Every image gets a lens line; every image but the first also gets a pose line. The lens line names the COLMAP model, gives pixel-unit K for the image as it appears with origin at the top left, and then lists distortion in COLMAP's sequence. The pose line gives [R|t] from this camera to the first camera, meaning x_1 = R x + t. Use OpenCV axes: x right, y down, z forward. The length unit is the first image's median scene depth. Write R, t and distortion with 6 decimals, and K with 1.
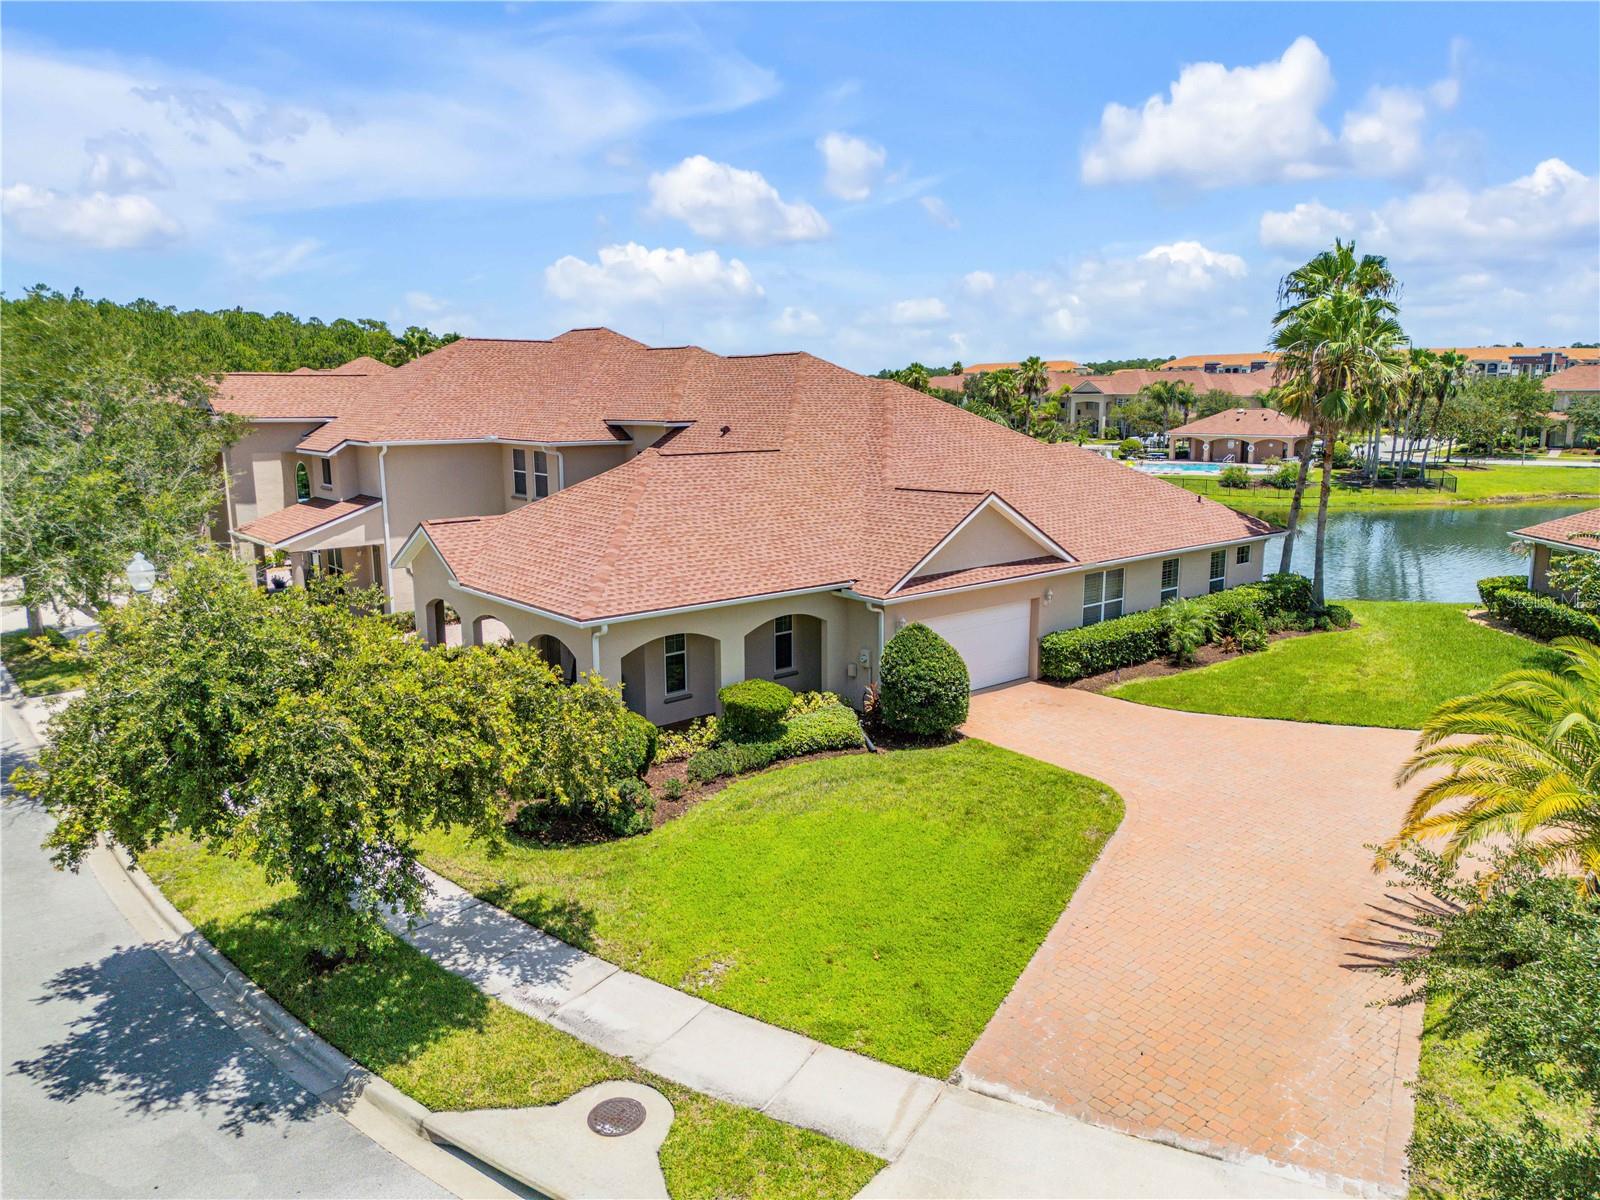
lens RADIAL K [[1127.9, 0, 794.3], [0, 1127.9, 592.9], [0, 0, 1]] dist [0.071505, -0.079877]
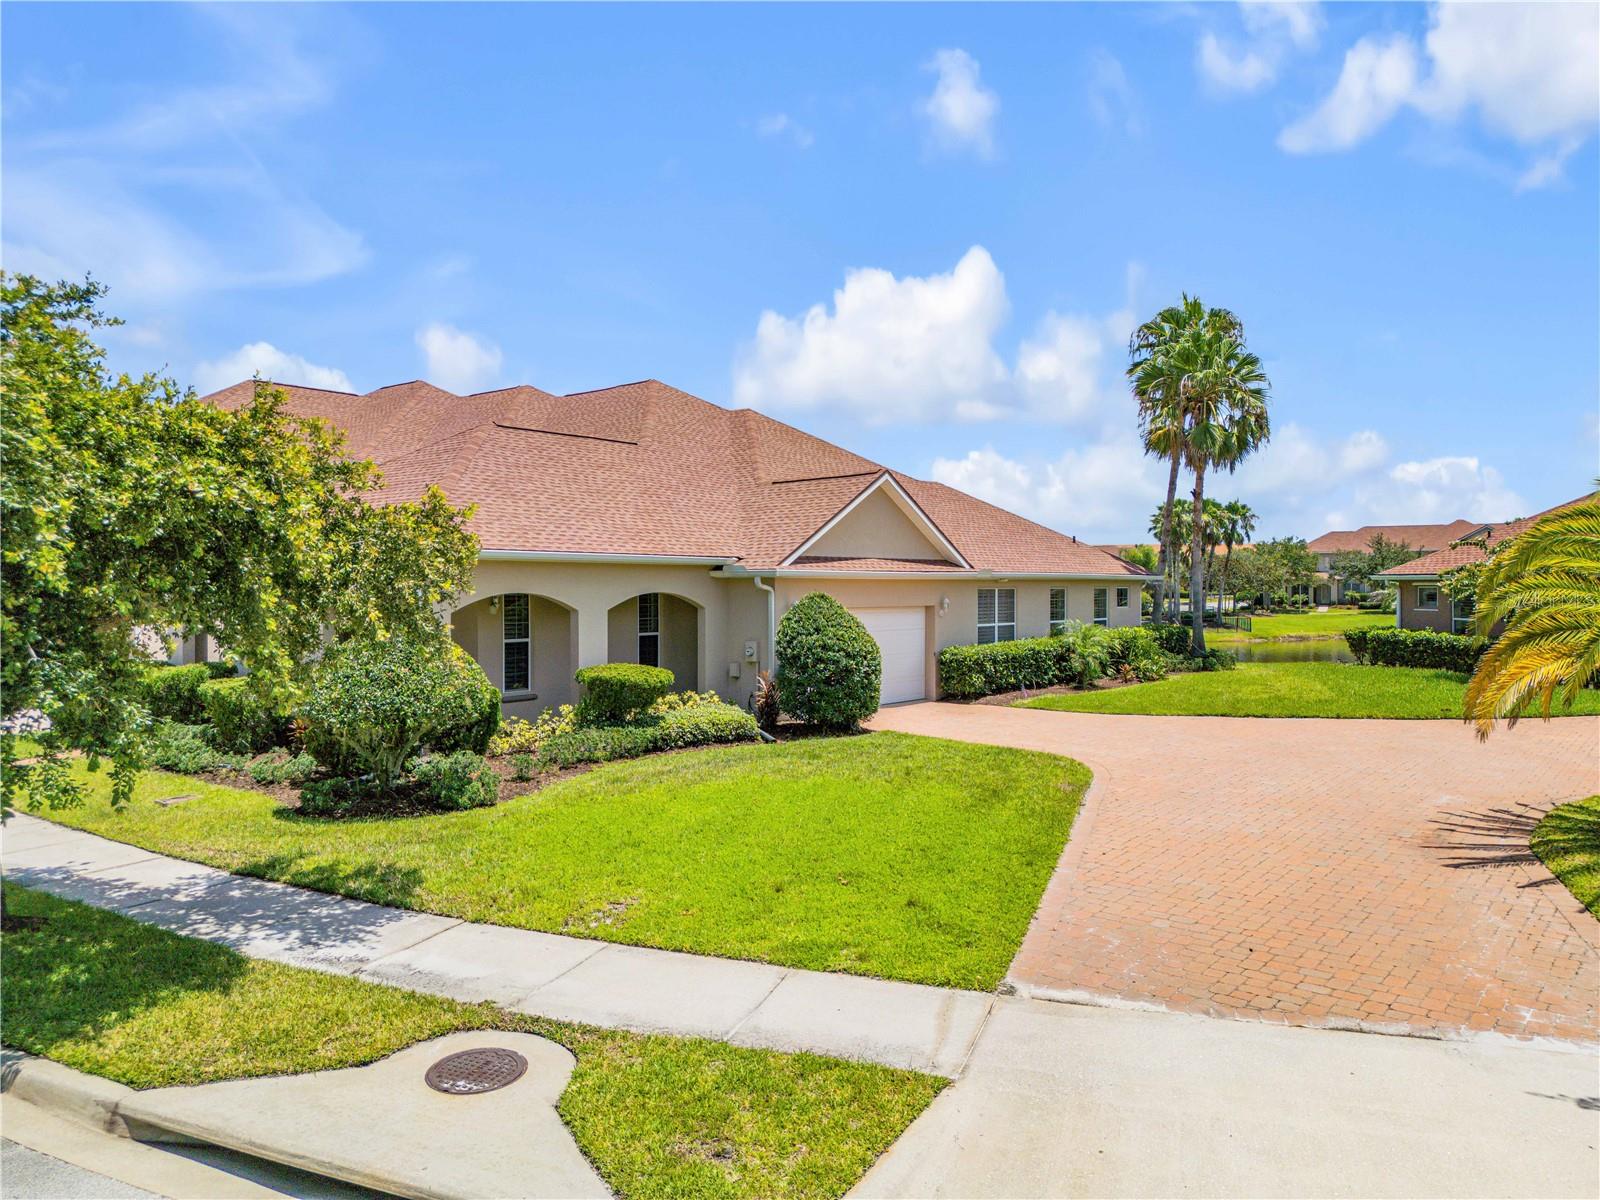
lens RADIAL K [[1126.5, 0, 798.4], [0, 1126.5, 599.7], [0, 0, 1]] dist [0.077302, -0.077107]
pose [[0.984922, 0.001365, 0.172993, -0.051596], [0.027736, 0.985788, -0.165689, 0.175803], [-0.170760, 0.167988, 0.970887, 0.196022]]
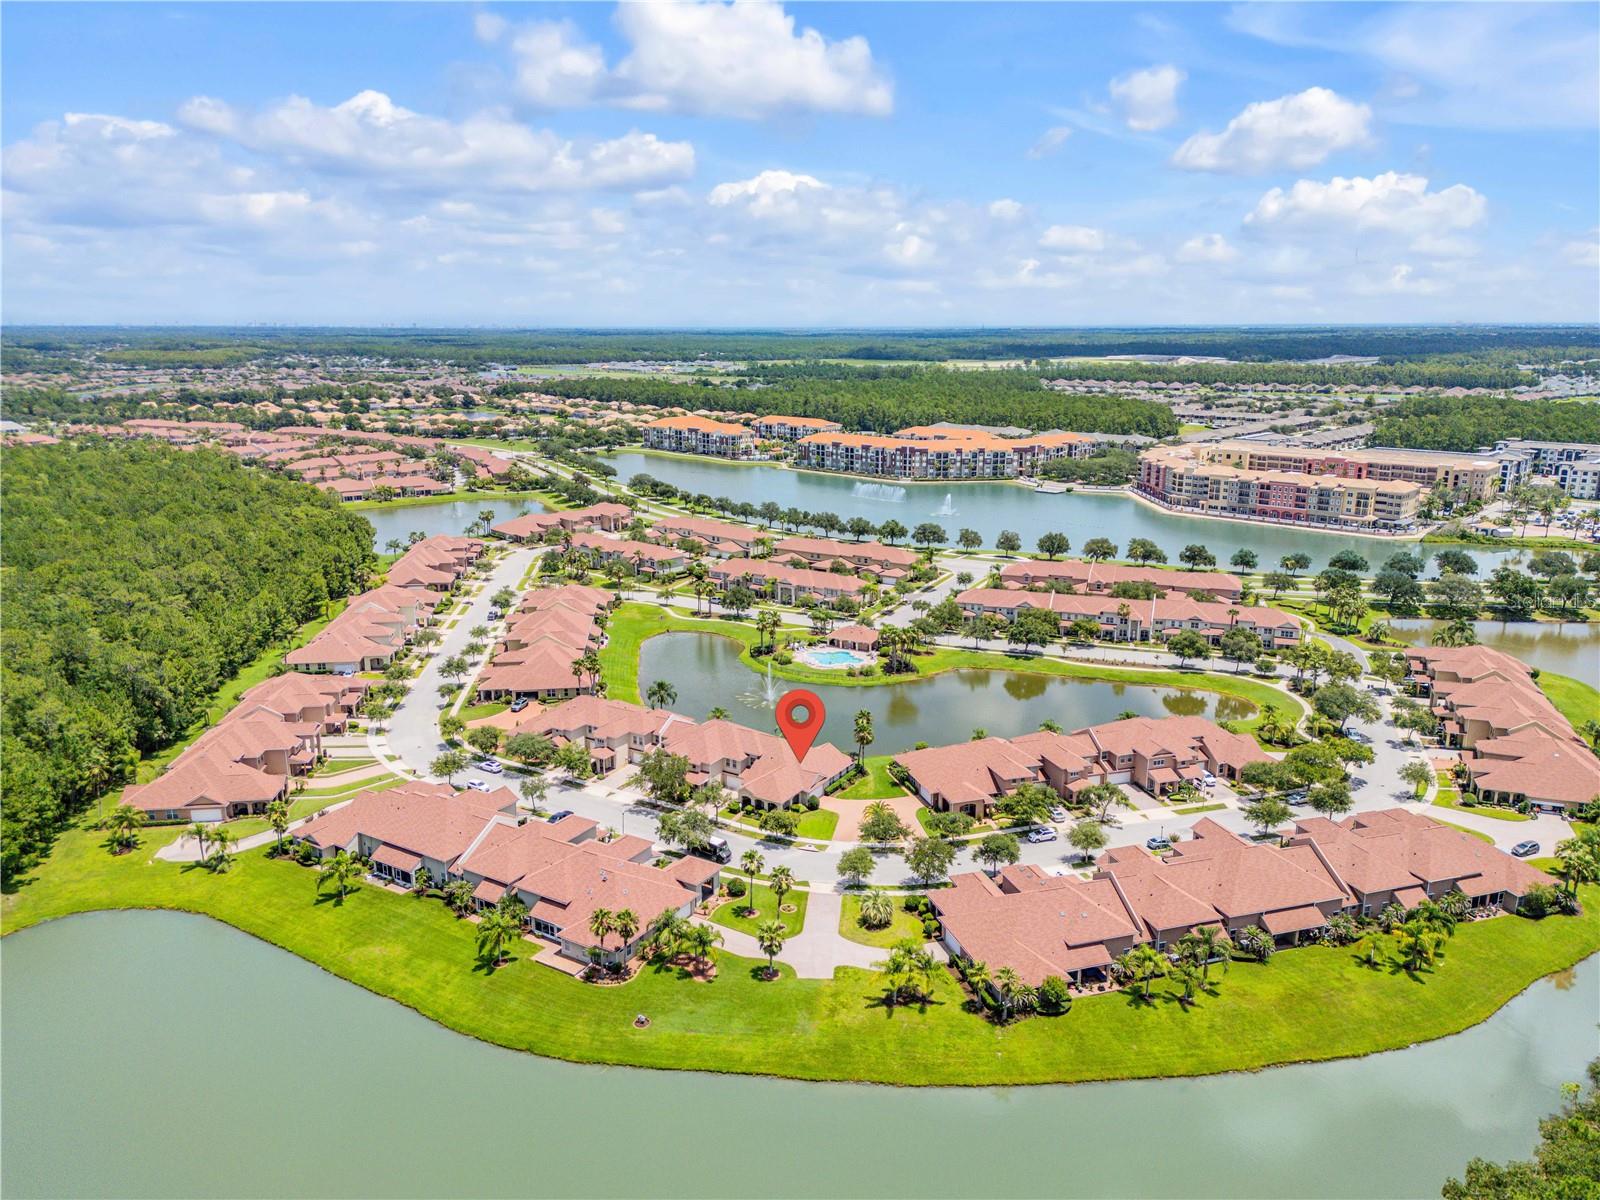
lens RADIAL K [[1116.9, 0, 789.4], [0, 1116.9, 604.9], [0, 0, 1]] dist [0.086023, -0.096984]
pose [[0.953076, -0.071917, 0.294065, -2.370743], [0.052906, 0.995993, 0.072109, -1.965041], [-0.298072, -0.053167, 0.953061, -6.683492]]
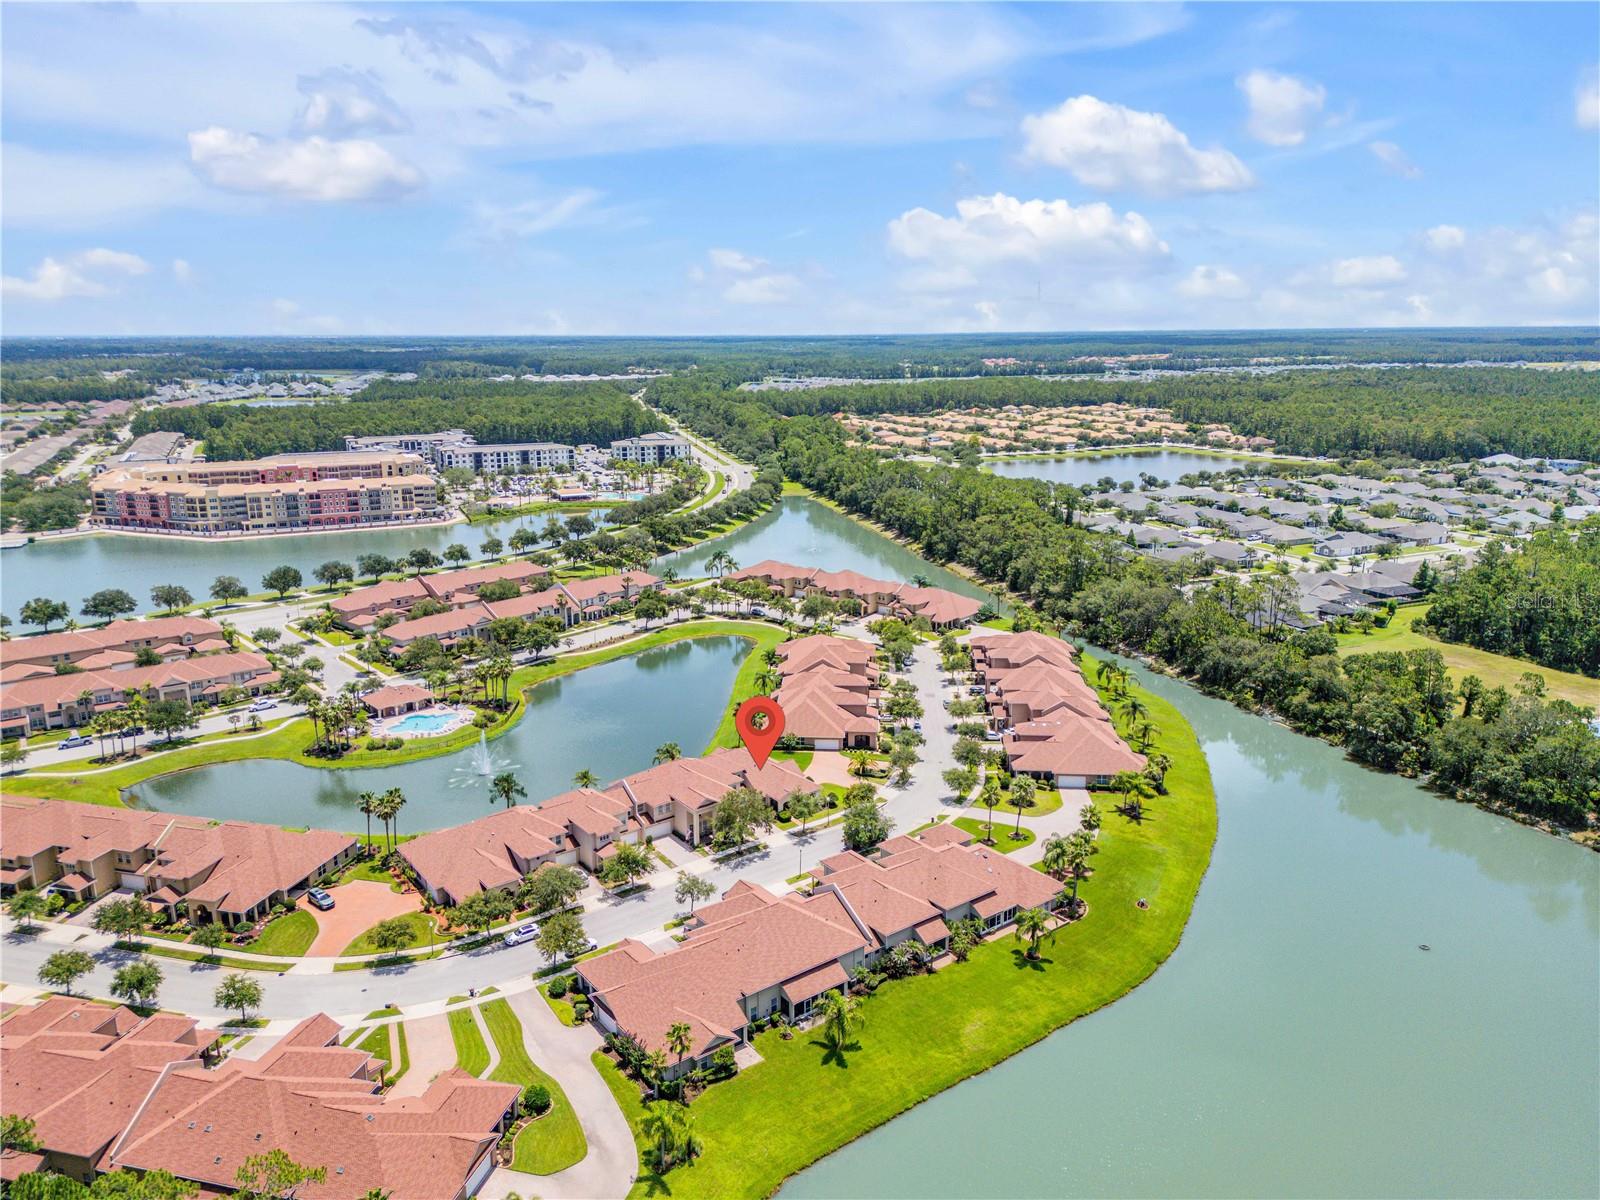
lens RADIAL K [[1126.5, 0, 798.4], [0, 1126.5, 599.7], [0, 0, 1]] dist [0.077302, -0.077107]
pose [[0.049726, -0.227931, 0.972407, -8.105563], [0.184564, 0.958940, 0.215336, -3.189096], [-0.981562, 0.168764, 0.089752, 0.090964]]
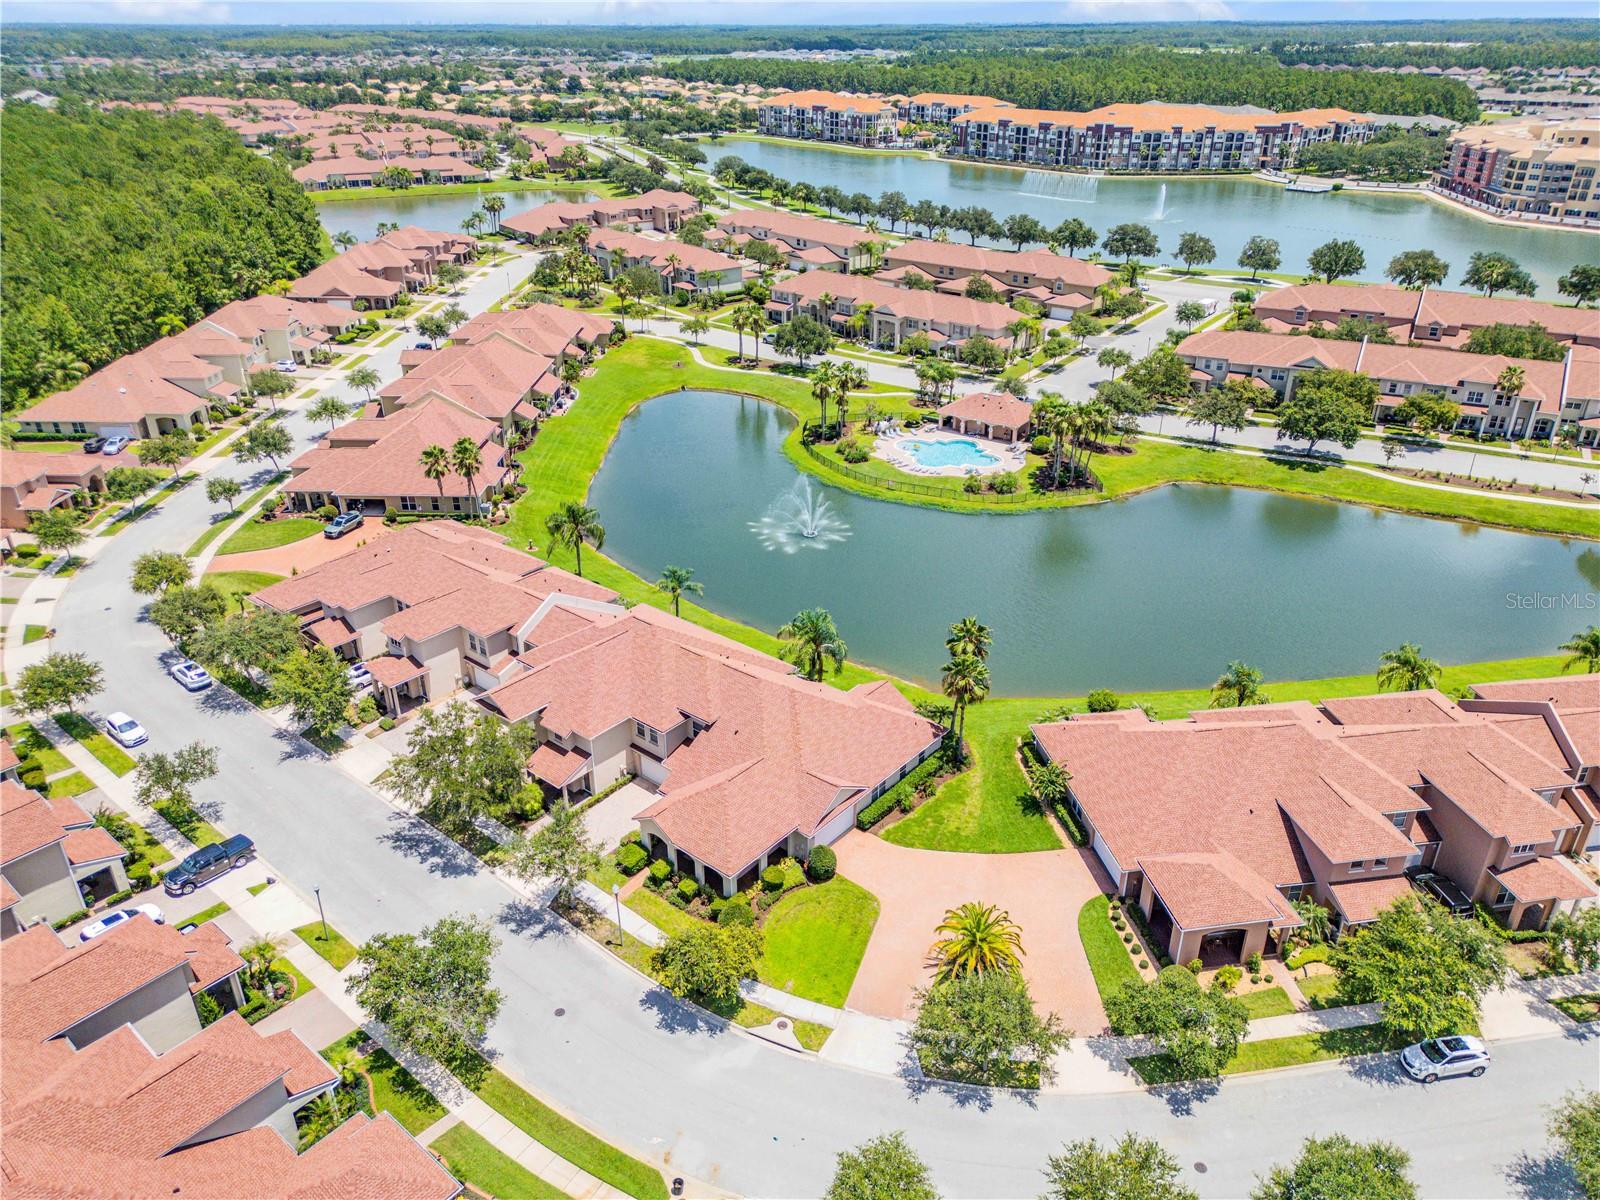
lens RADIAL K [[1126.5, 0, 798.4], [0, 1126.5, 599.7], [0, 0, 1]] dist [0.077302, -0.077107]
pose [[0.985205, -0.077119, 0.153051, -0.406589], [0.030389, 0.957496, 0.286842, -1.629986], [-0.168667, -0.277947, 0.945673, -1.916635]]
